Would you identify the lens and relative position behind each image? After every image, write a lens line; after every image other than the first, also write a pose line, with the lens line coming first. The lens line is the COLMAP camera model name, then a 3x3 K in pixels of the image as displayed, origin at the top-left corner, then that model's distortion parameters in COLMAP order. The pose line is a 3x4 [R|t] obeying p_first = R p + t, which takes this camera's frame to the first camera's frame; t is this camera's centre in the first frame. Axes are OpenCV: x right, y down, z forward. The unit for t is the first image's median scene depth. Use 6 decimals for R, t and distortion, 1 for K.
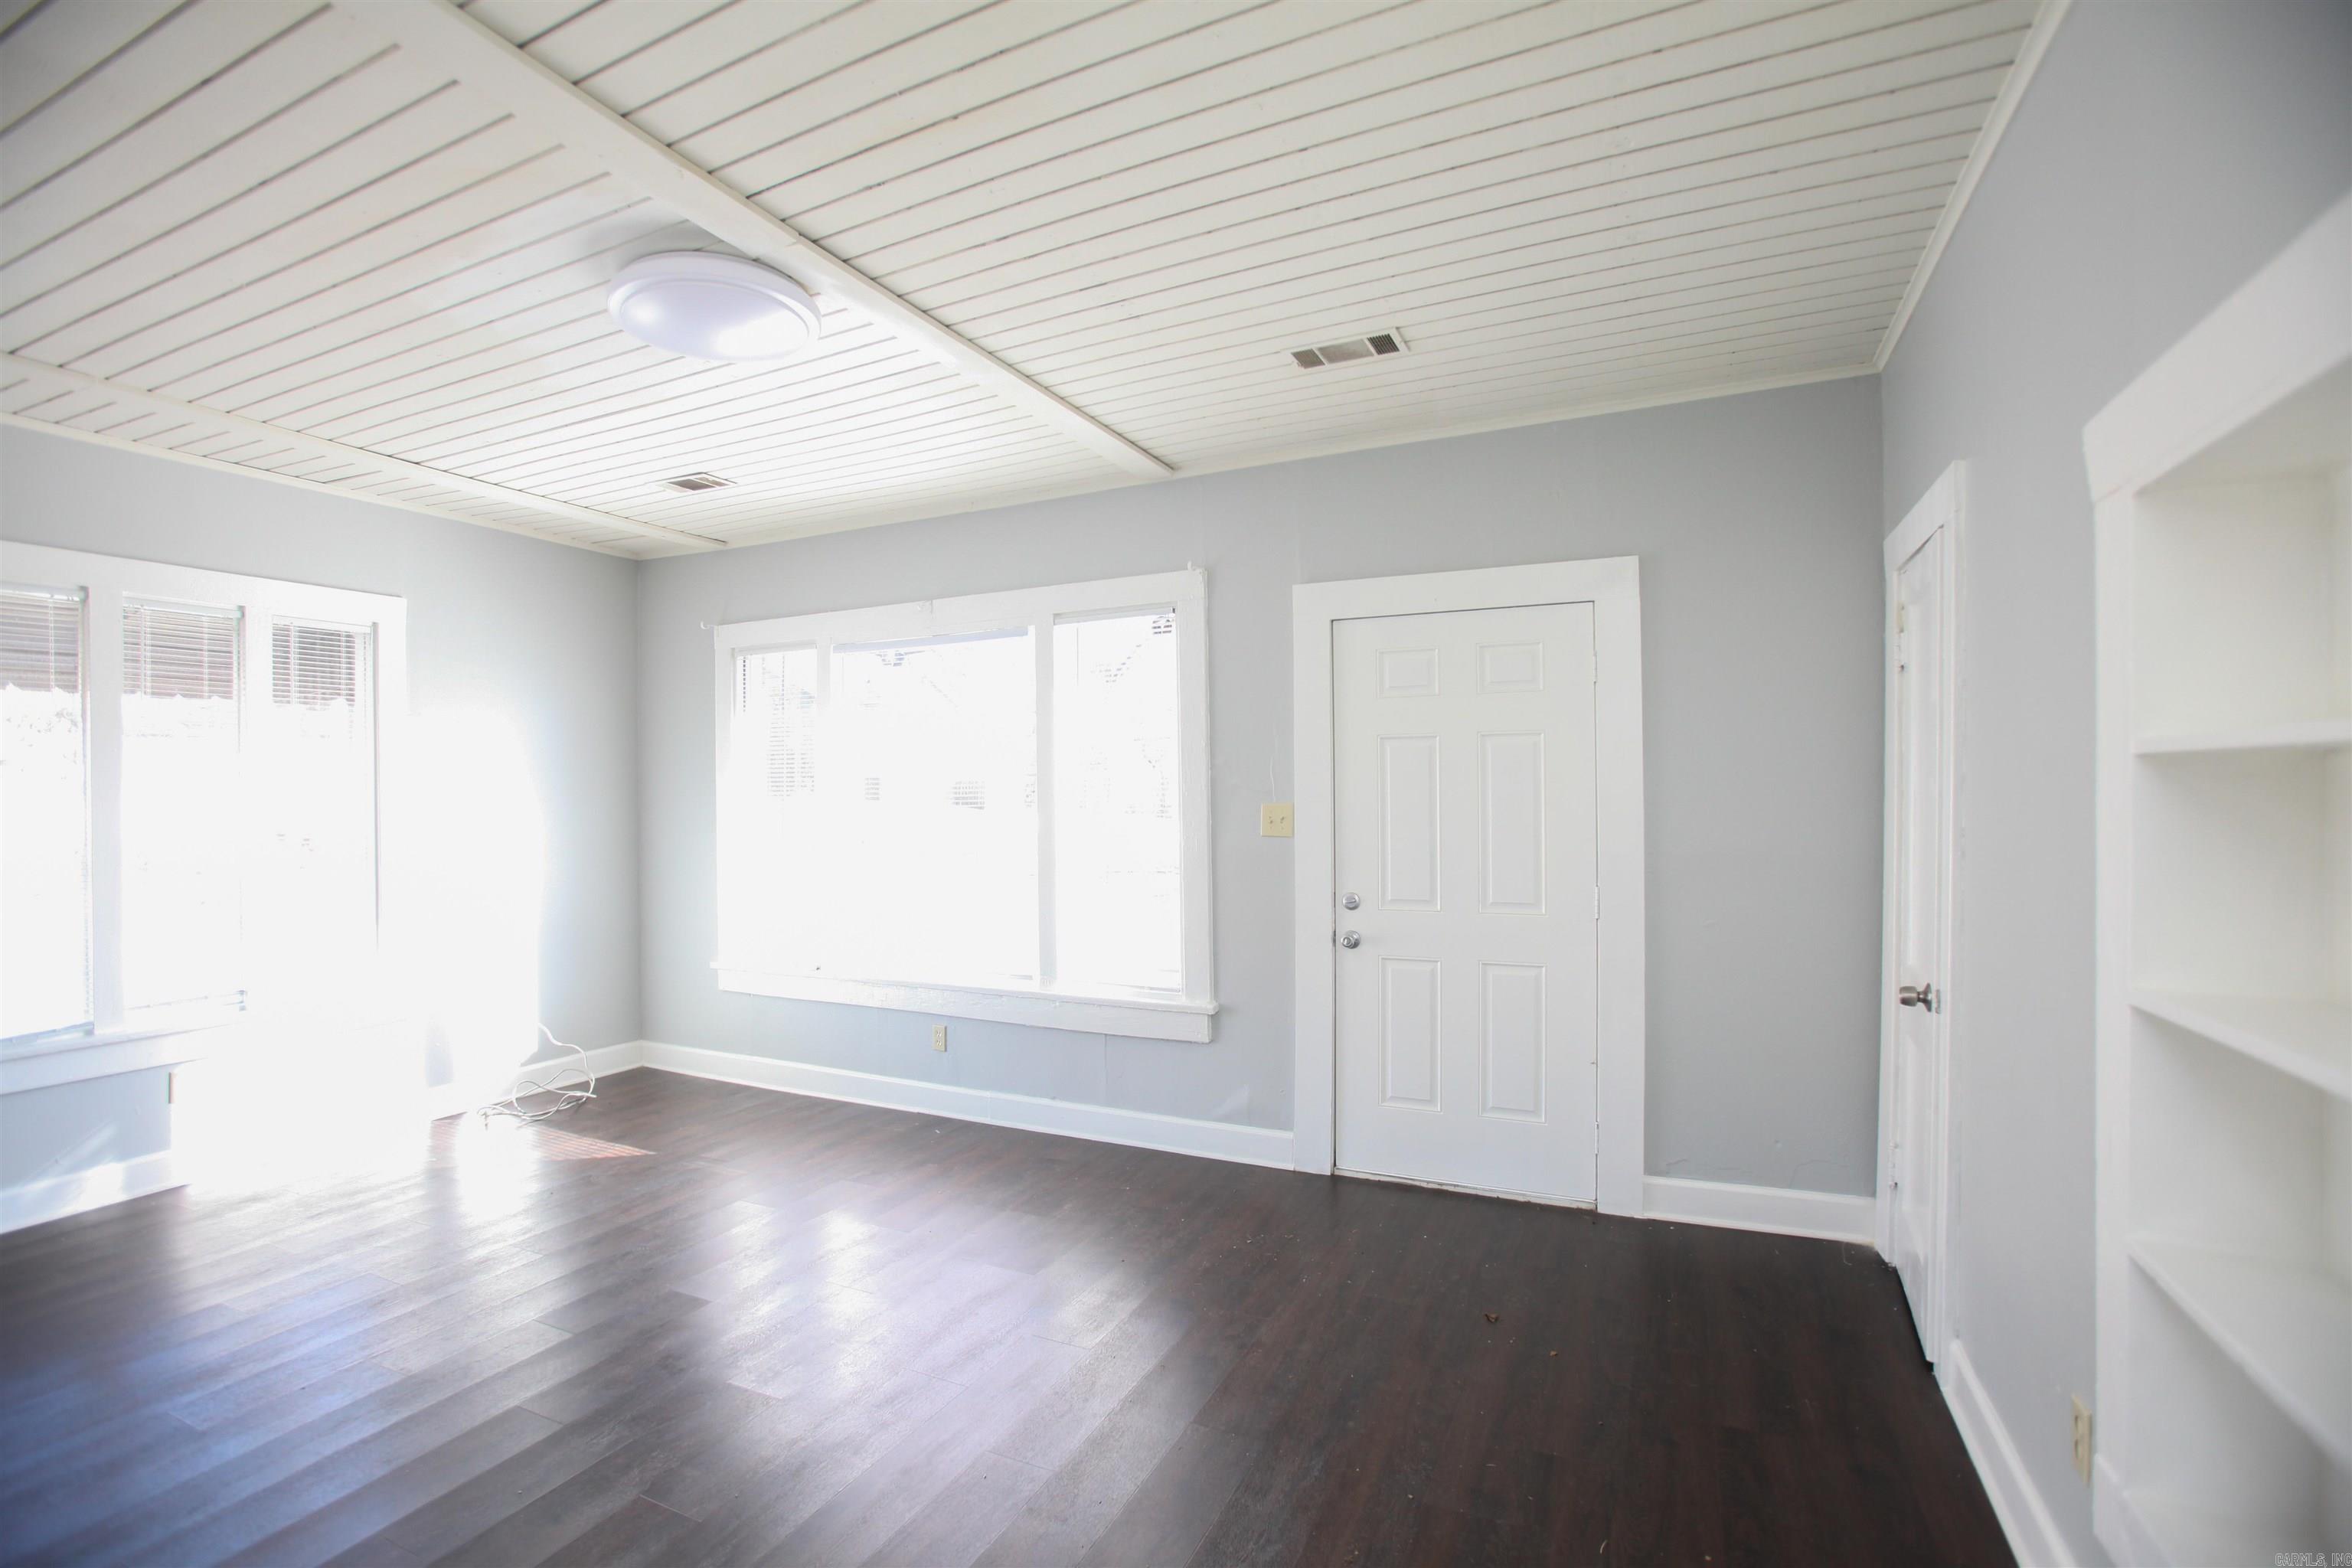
lens RADIAL K [[1035.8, 0, 1176.0], [0, 1035.8, 784.0], [0, 0, 1]] dist [-0.020701, 0.000218]
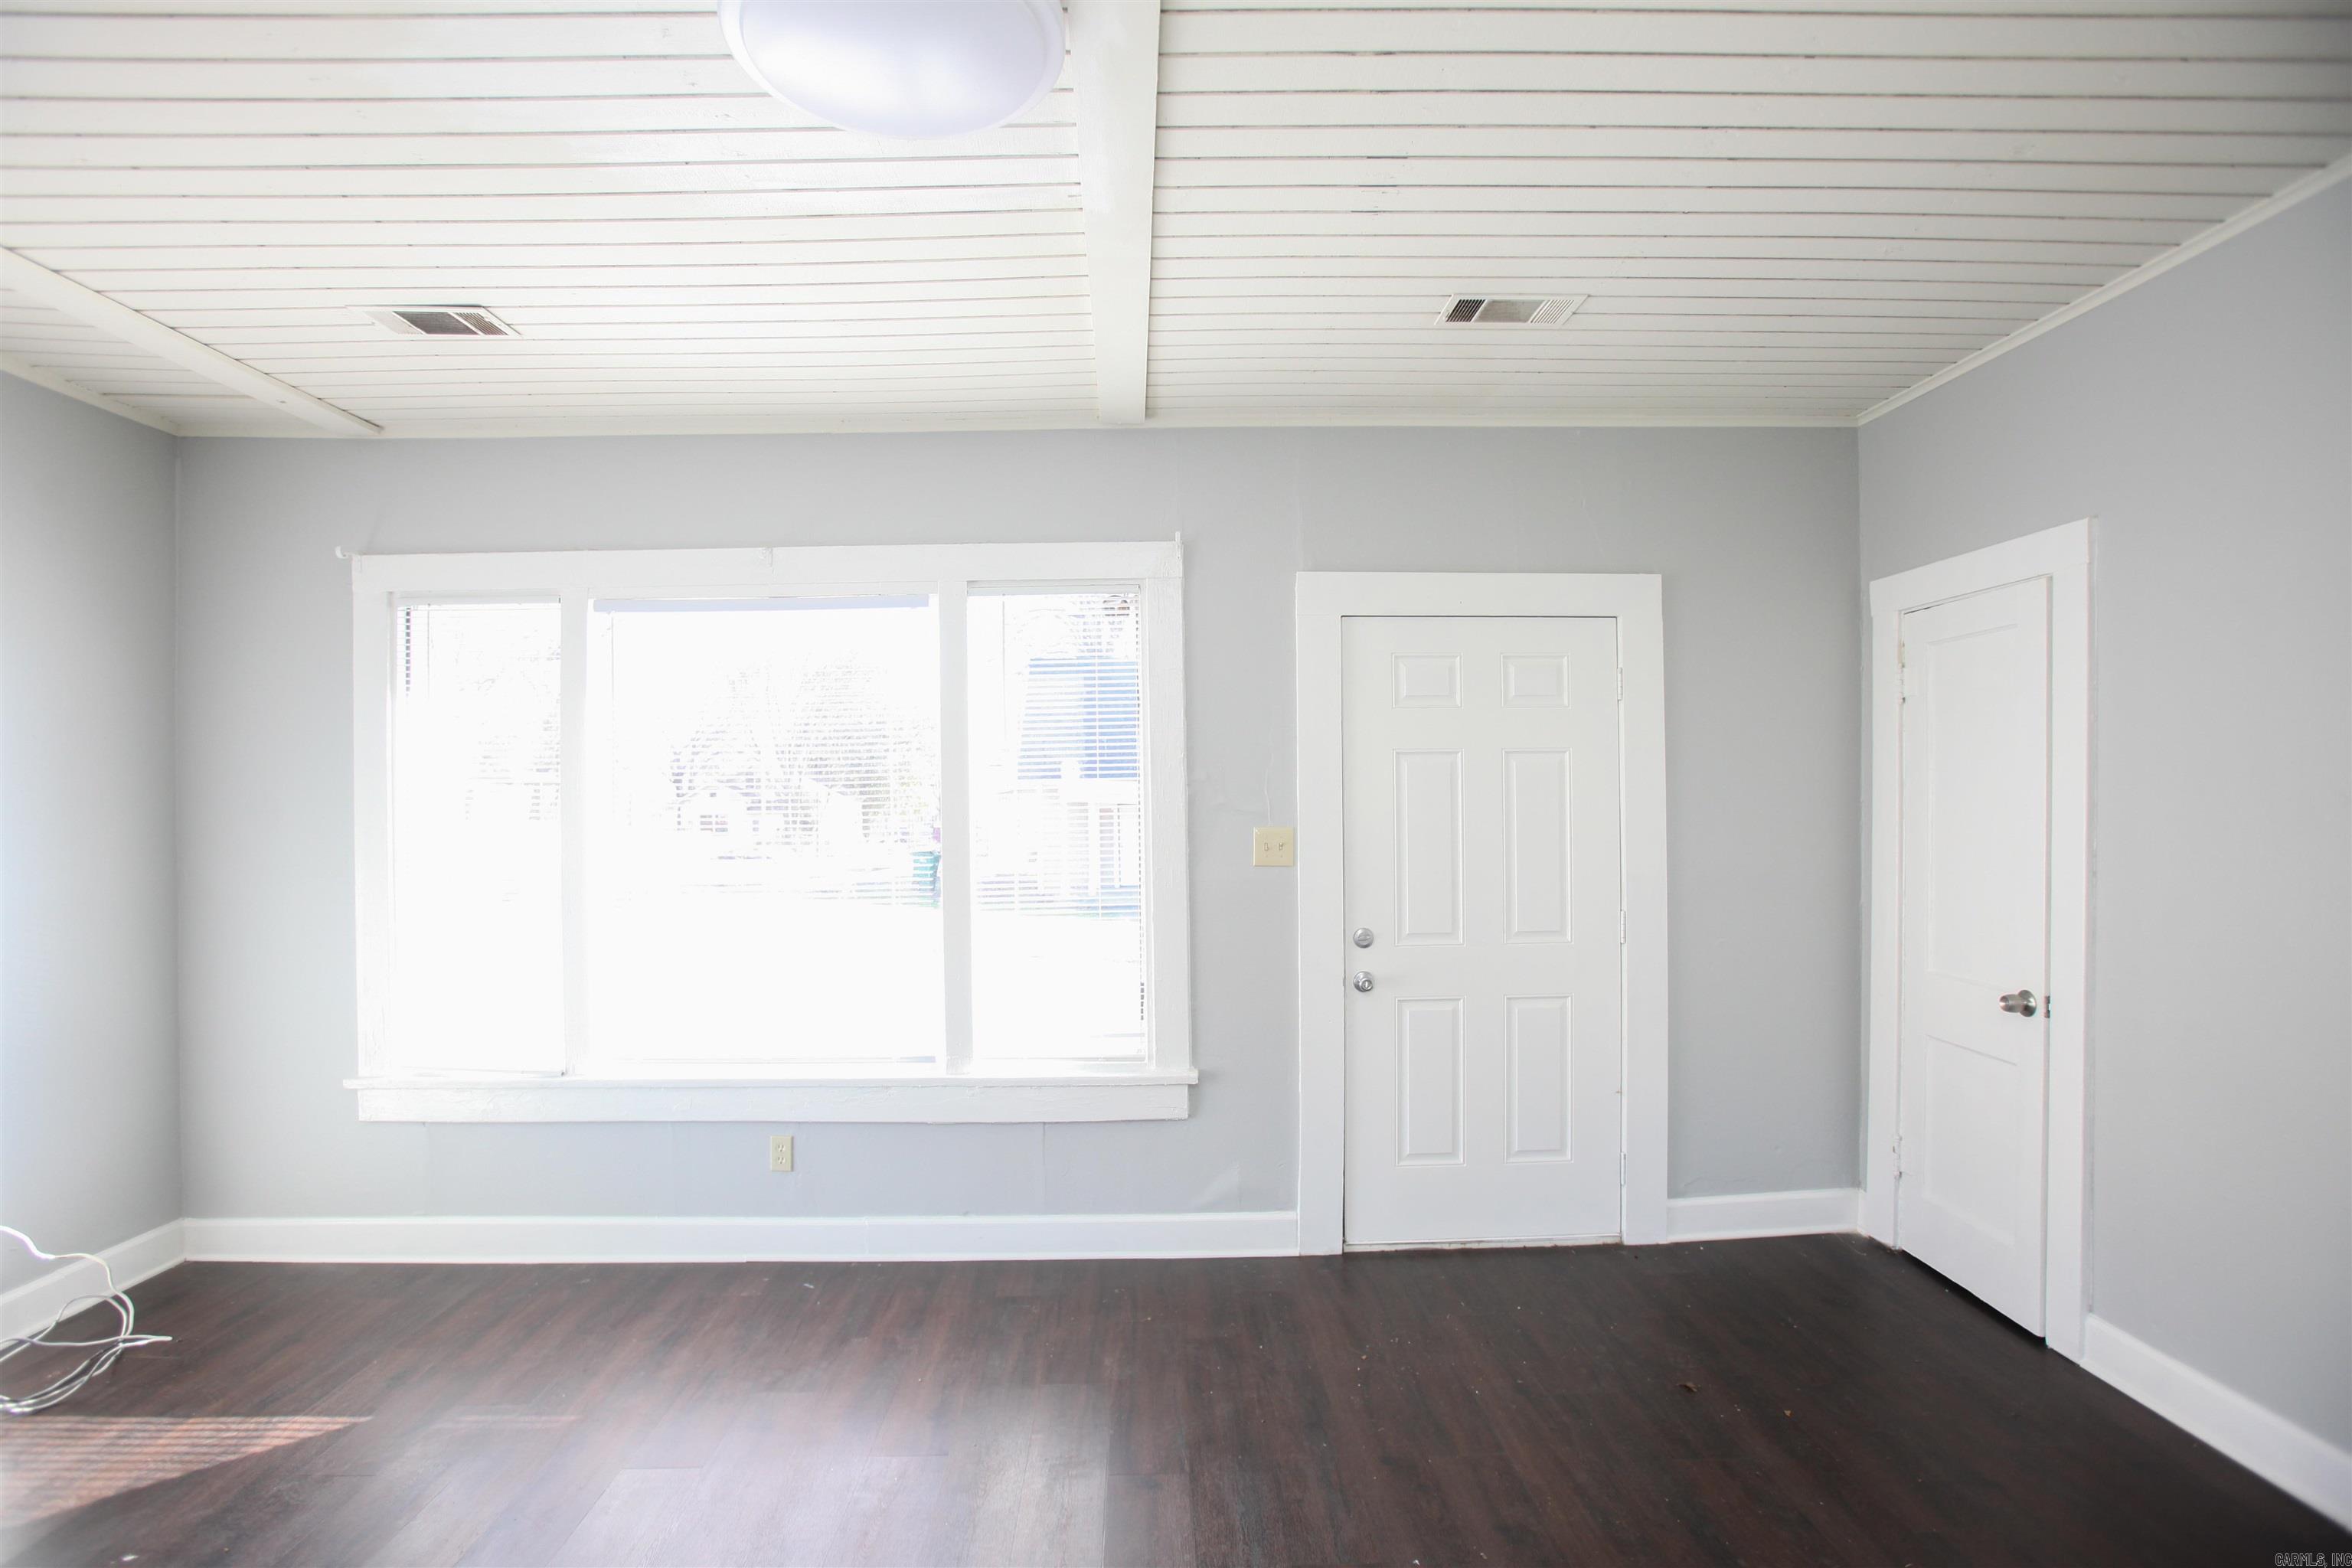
lens RADIAL K [[1091.5, 0, 1209.4], [0, 1091.5, 789.1], [0, 0, 1]] dist [-0.036614, 0.014460]
pose [[0.898132, 0.003934, 0.439708, -0.347123], [-0.002828, 0.999991, -0.003171, -0.009459], [-0.439716, 0.001605, 0.898135, 0.222135]]
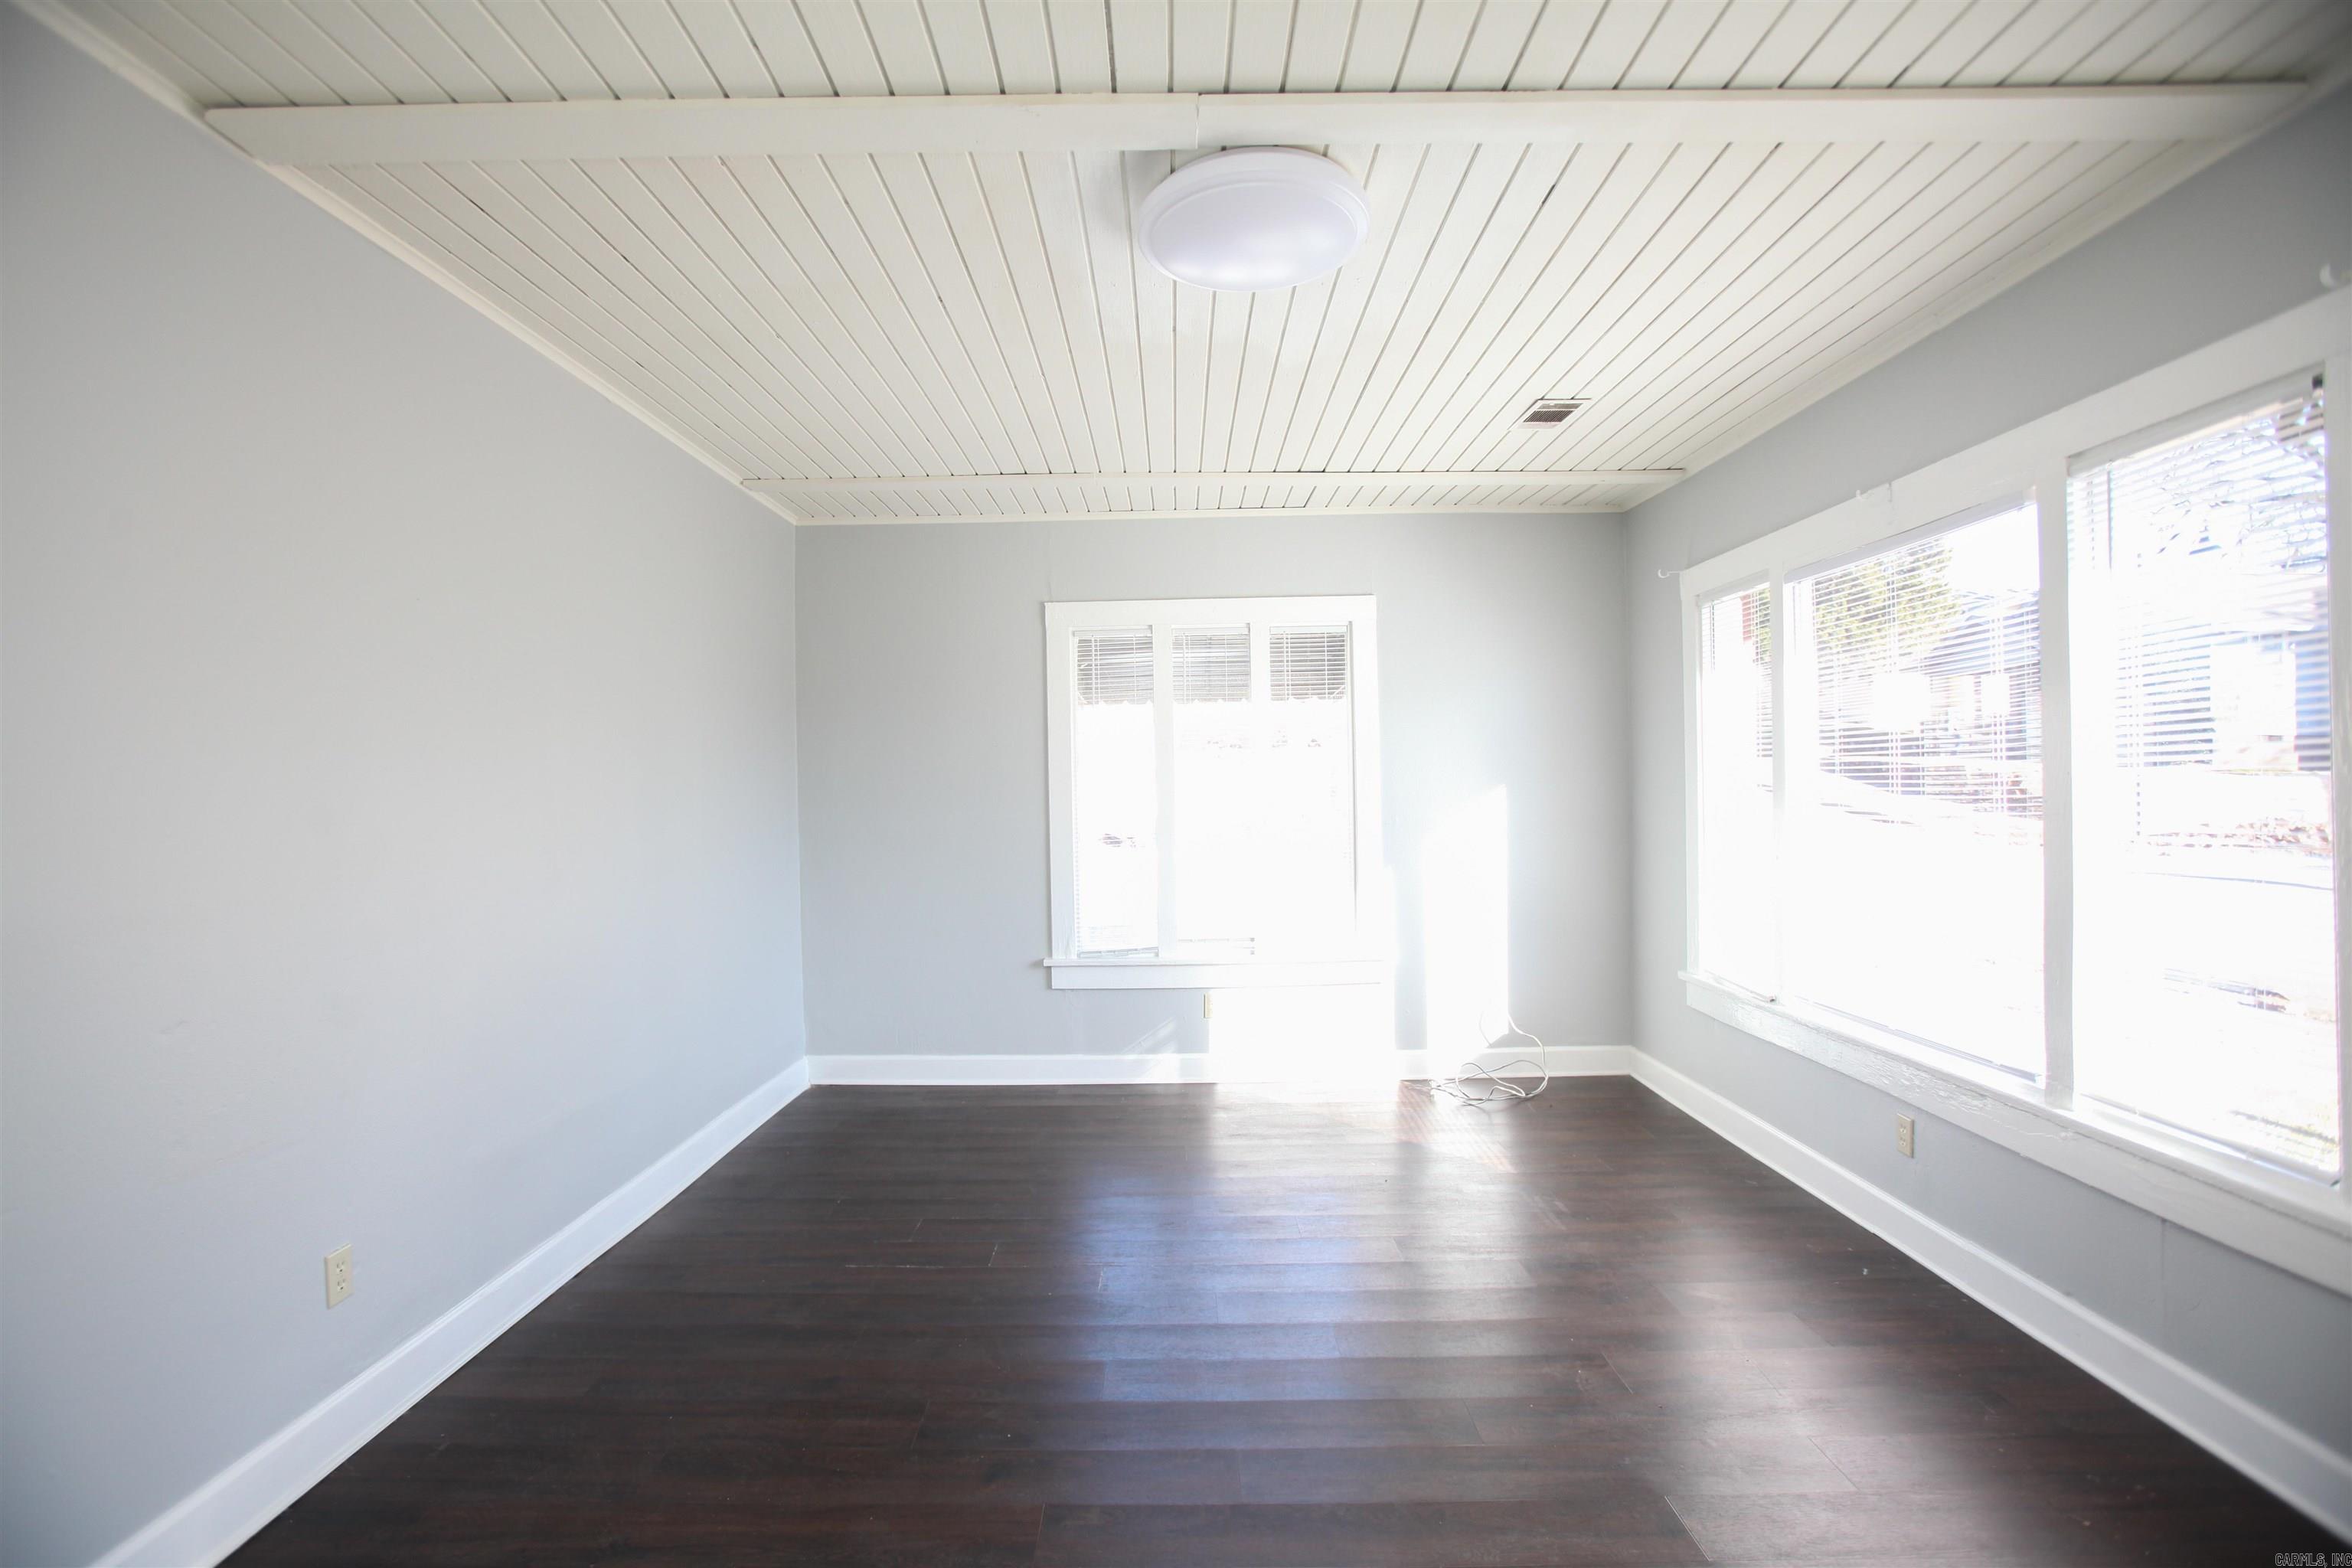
lens RADIAL K [[1088.4, 0, 1176.0], [0, 1088.4, 784.0], [0, 0, 1]] dist [-0.105545, 0.048962]
pose [[0.427880, 0.002611, -0.903832, 0.209265], [0.018964, 0.999750, 0.011865, 0.000910], [0.903637, -0.022217, 0.427723, 0.340984]]
